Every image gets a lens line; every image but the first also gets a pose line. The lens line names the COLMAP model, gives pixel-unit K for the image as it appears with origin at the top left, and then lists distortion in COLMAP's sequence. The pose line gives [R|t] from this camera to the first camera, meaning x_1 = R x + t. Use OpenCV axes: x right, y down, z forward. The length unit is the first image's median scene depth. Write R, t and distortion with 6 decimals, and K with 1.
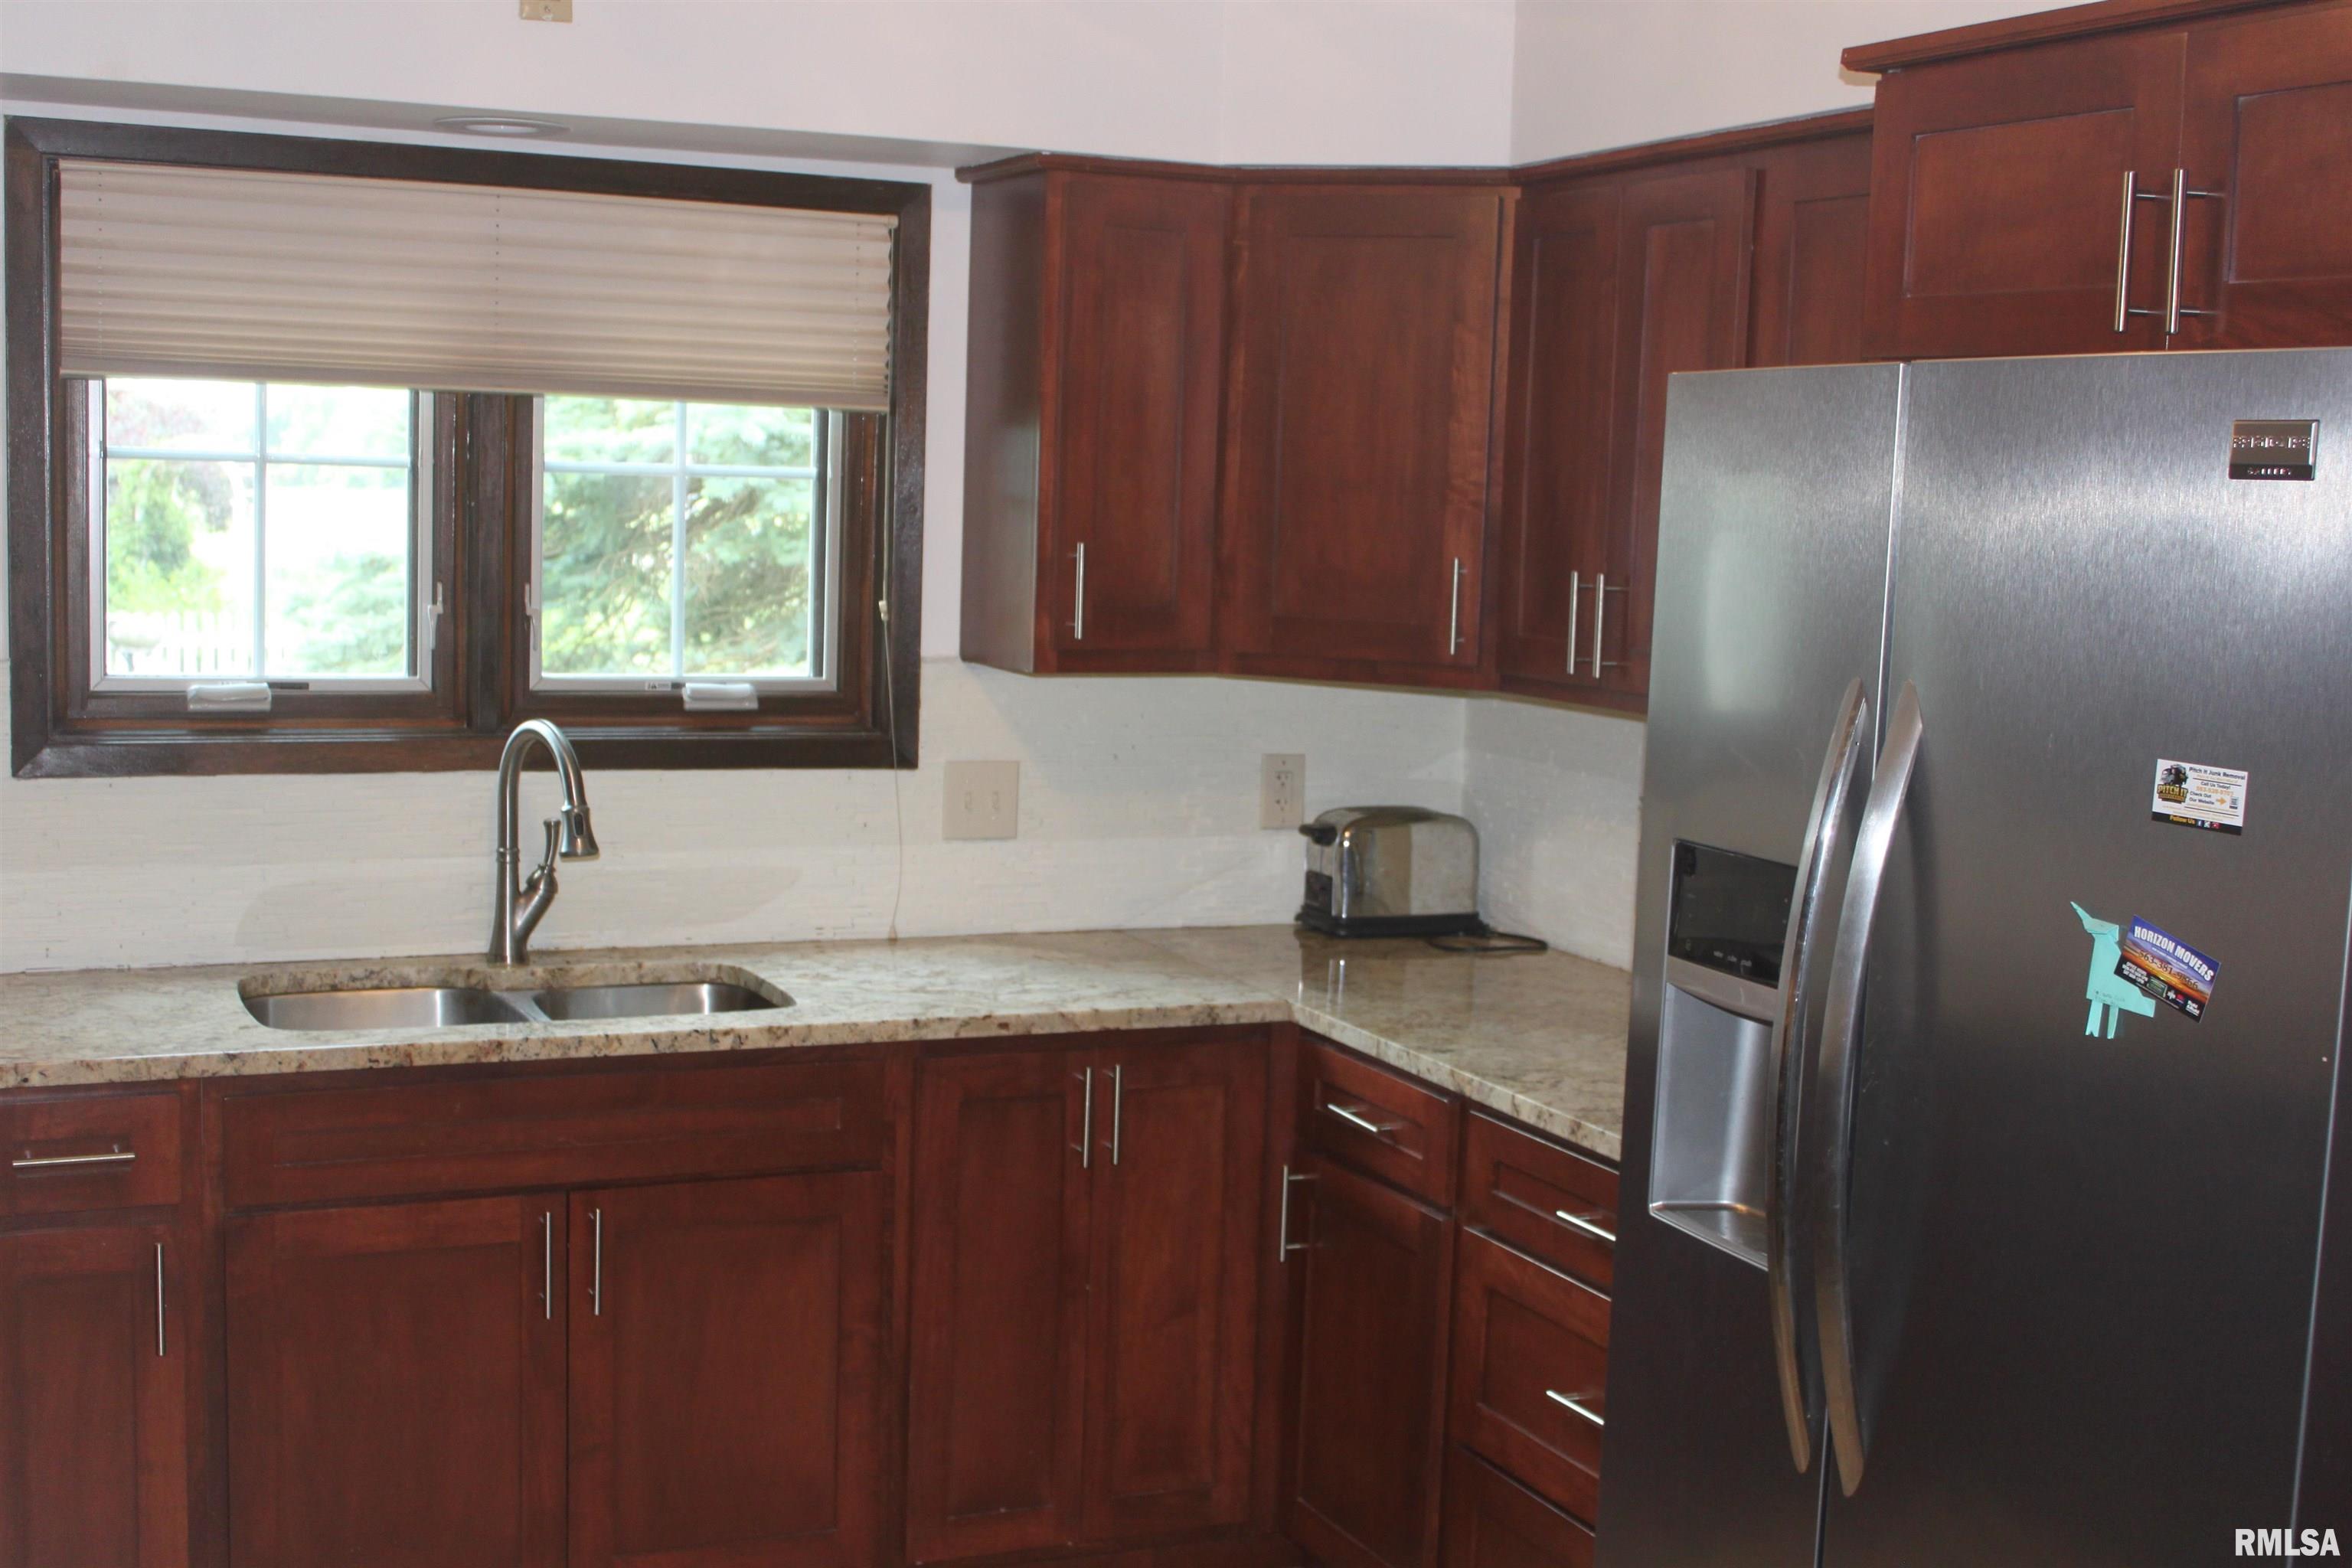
lens RADIAL K [[2807.4, 0, 1176.0], [0, 2807.4, 784.0], [0, 0, 1]] dist [-0.091026, -0.010452]
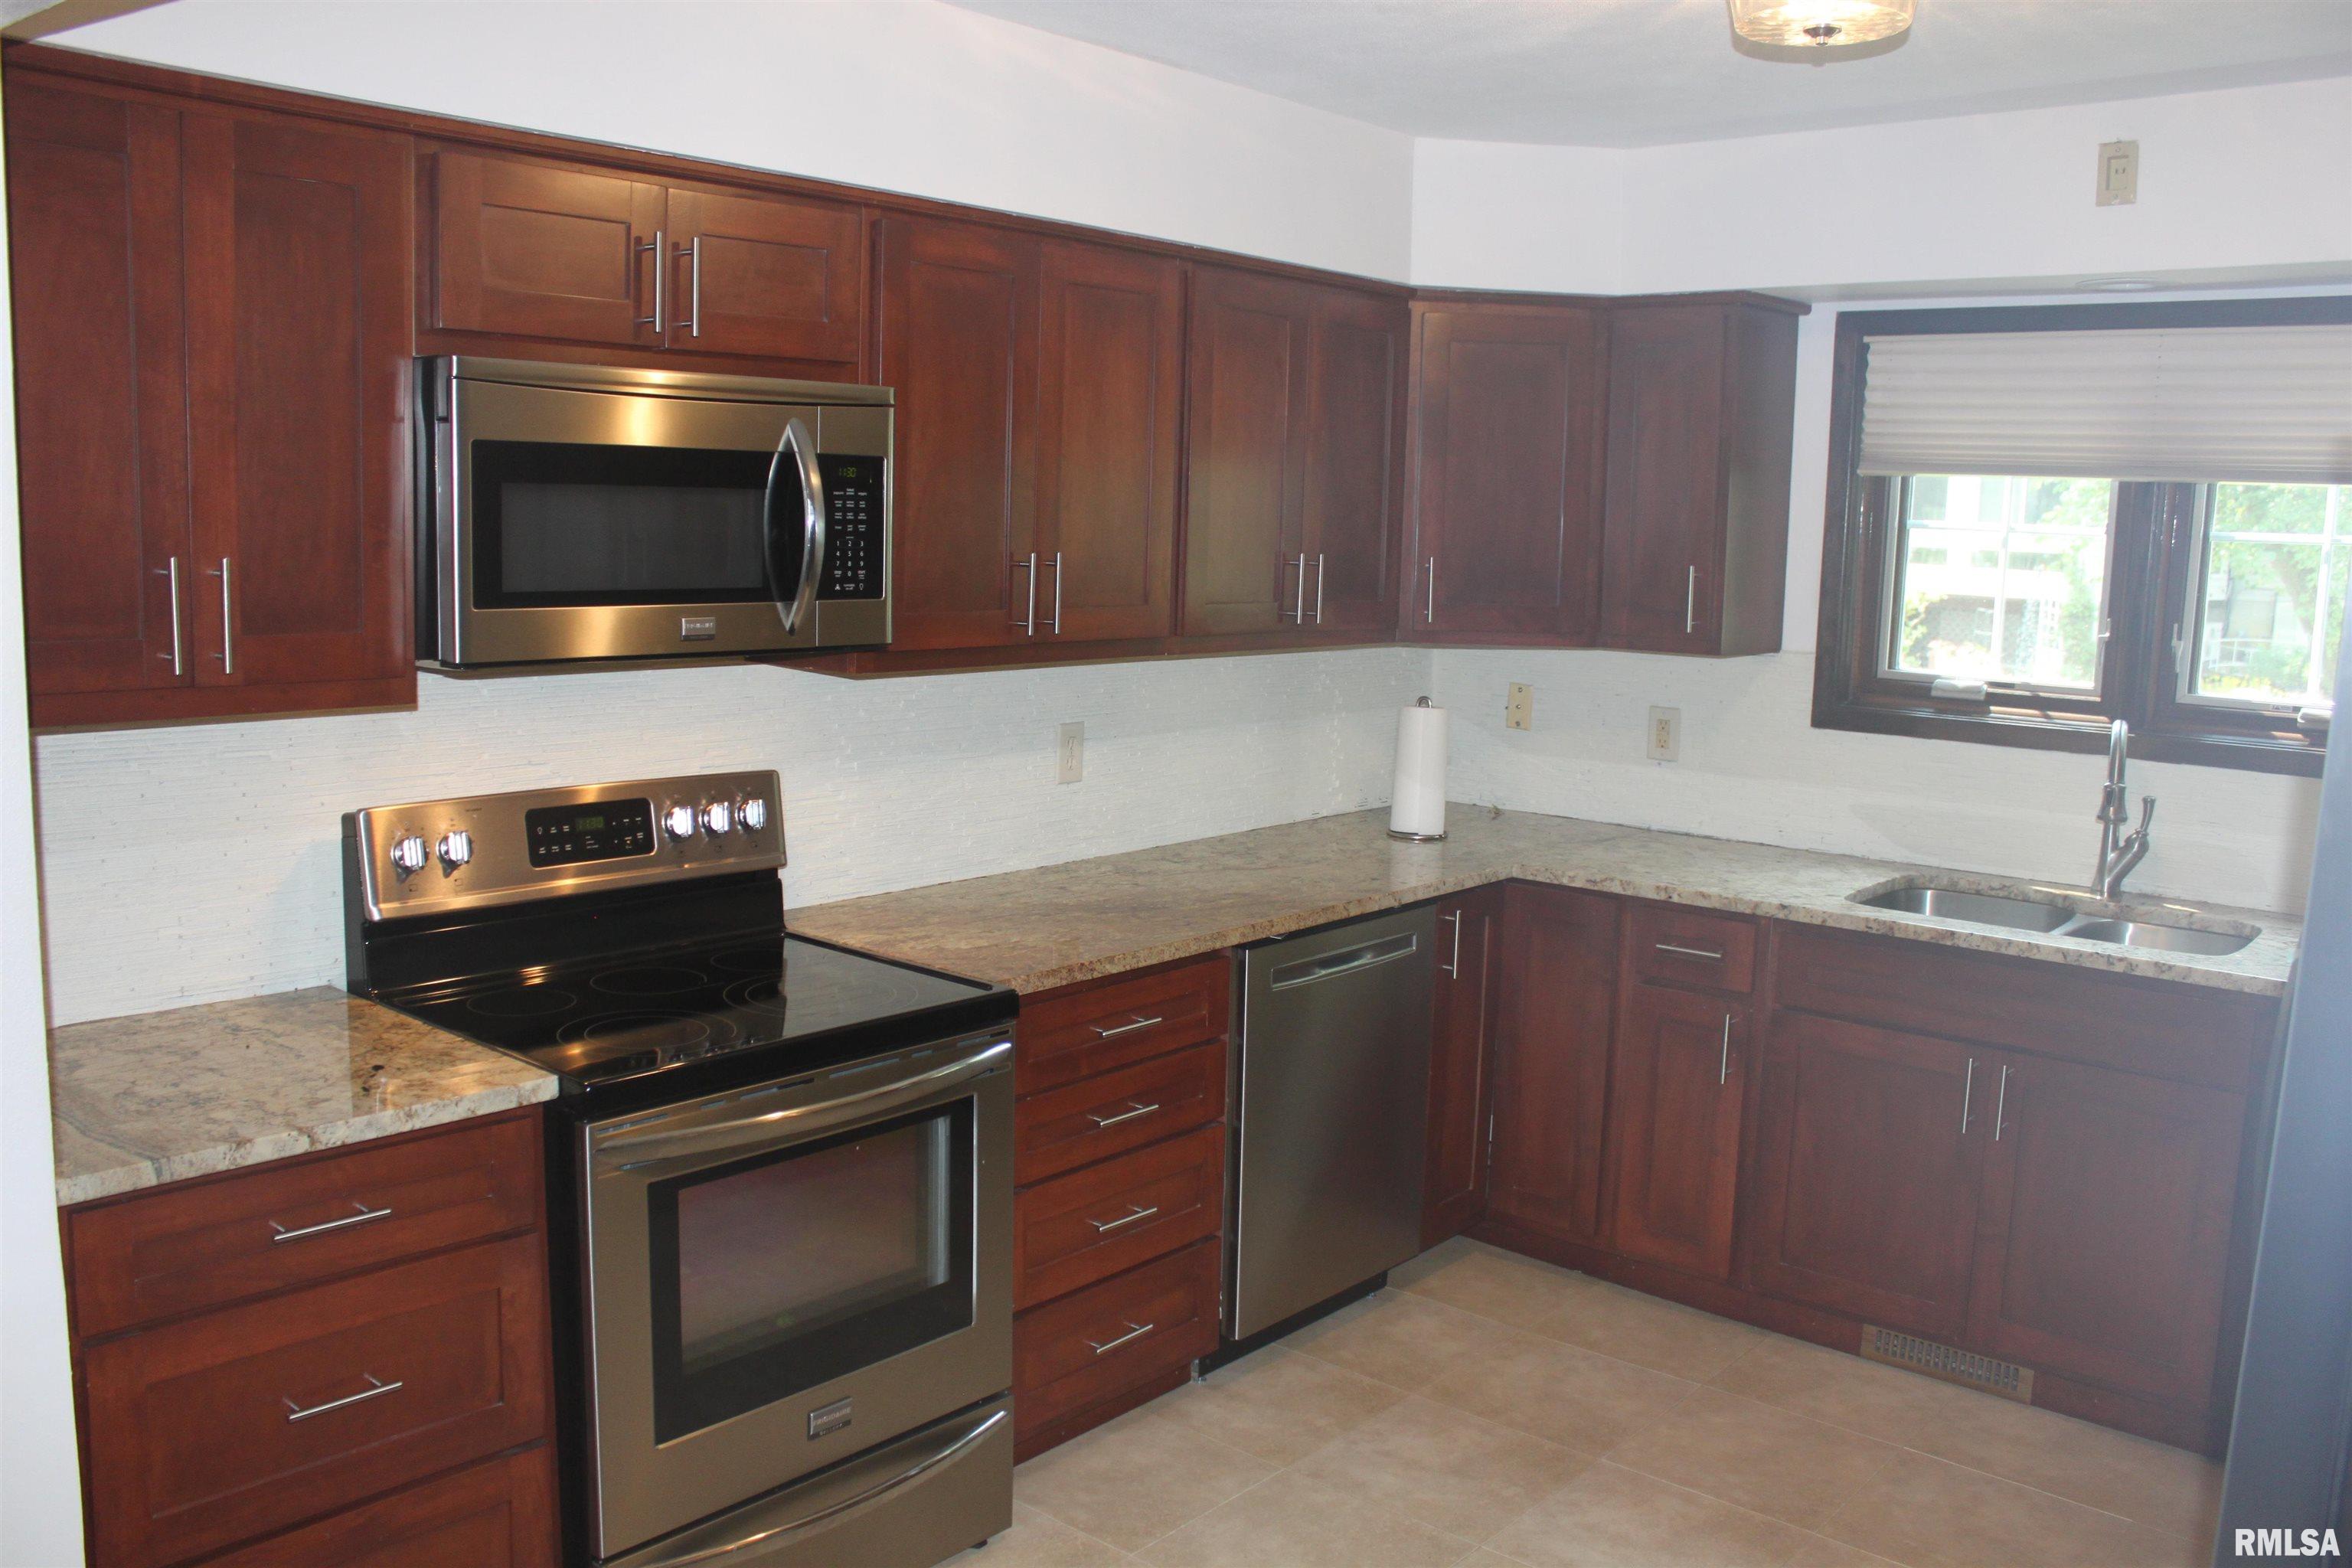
lens RADIAL K [[1940.7, 0, 1176.0], [0, 1940.7, 784.0], [0, 0, 1]] dist [-0.176000, 0.157049]
pose [[0.413192, 0.106304, -0.904418, 0.404134], [-0.104601, 0.992130, 0.068826, -0.006729], [0.904617, 0.066165, 0.421059, 0.199351]]
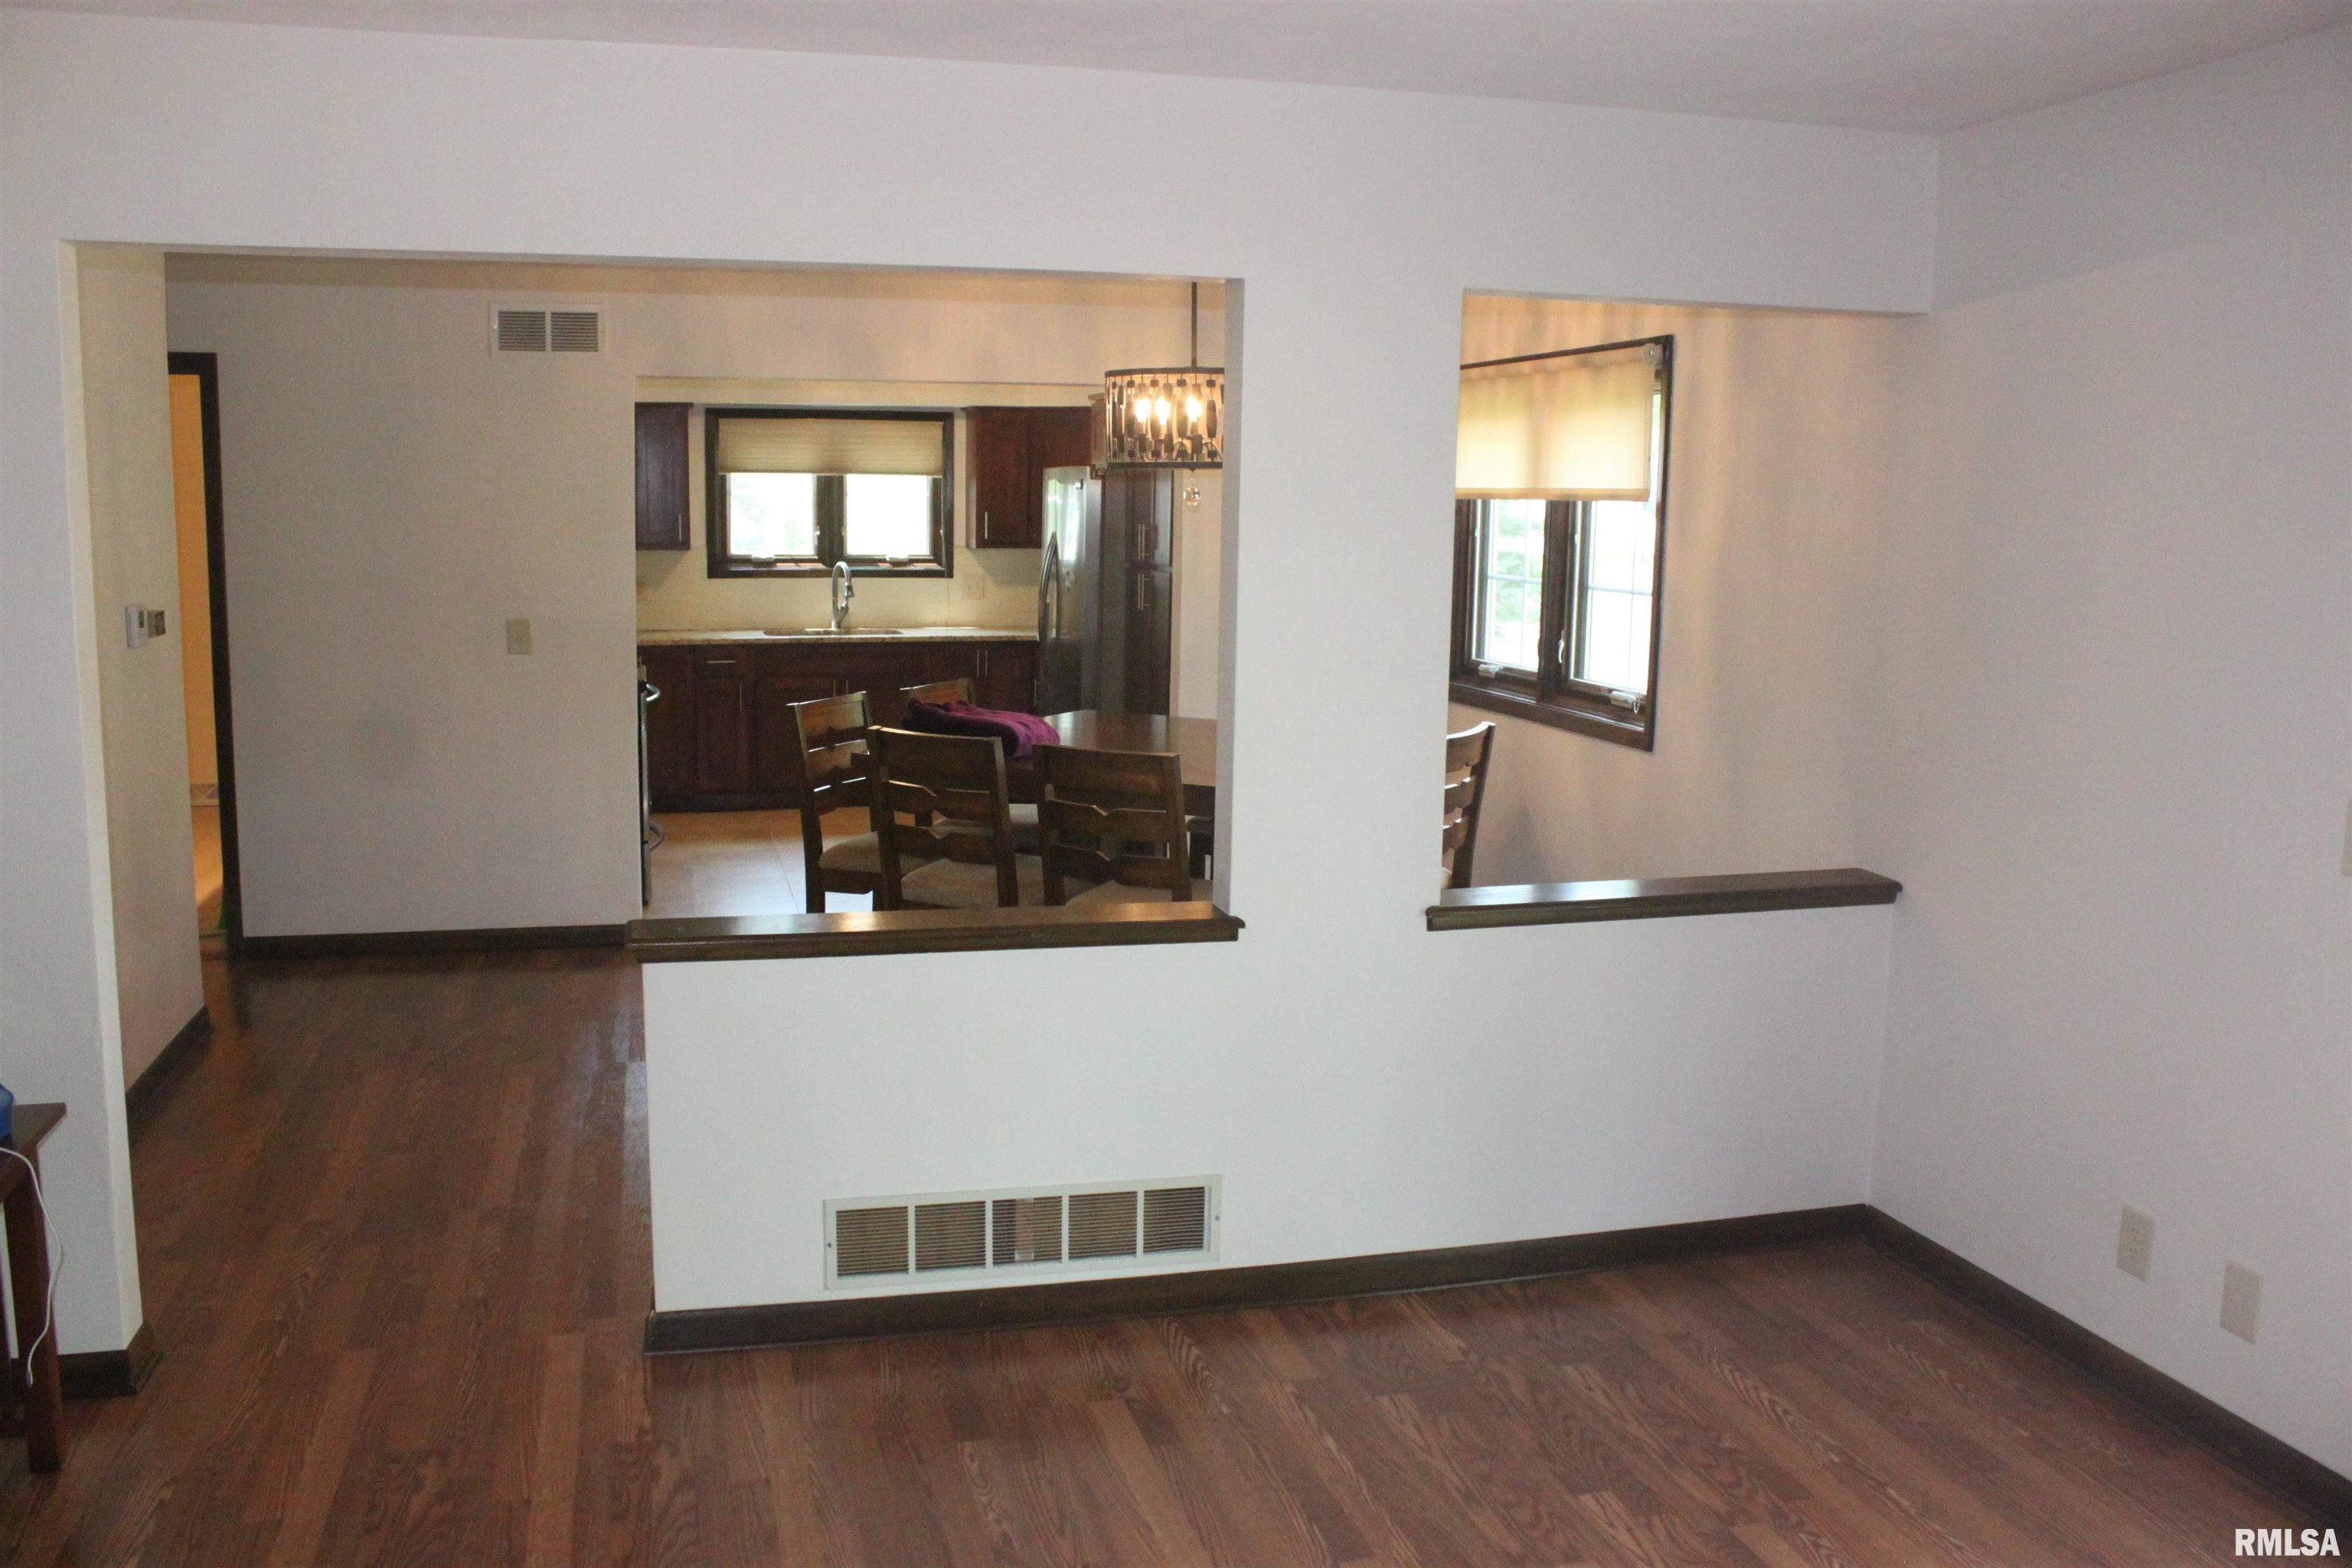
lens RADIAL K [[1940.7, 0, 1176.0], [0, 1940.7, 784.0], [0, 0, 1]] dist [-0.176000, 0.157049]
pose [[0.987604, 0.008916, -0.156714, 0.617835], [-0.002490, 0.999150, 0.041152, 0.165039], [0.156948, -0.040252, 0.986786, -1.480455]]
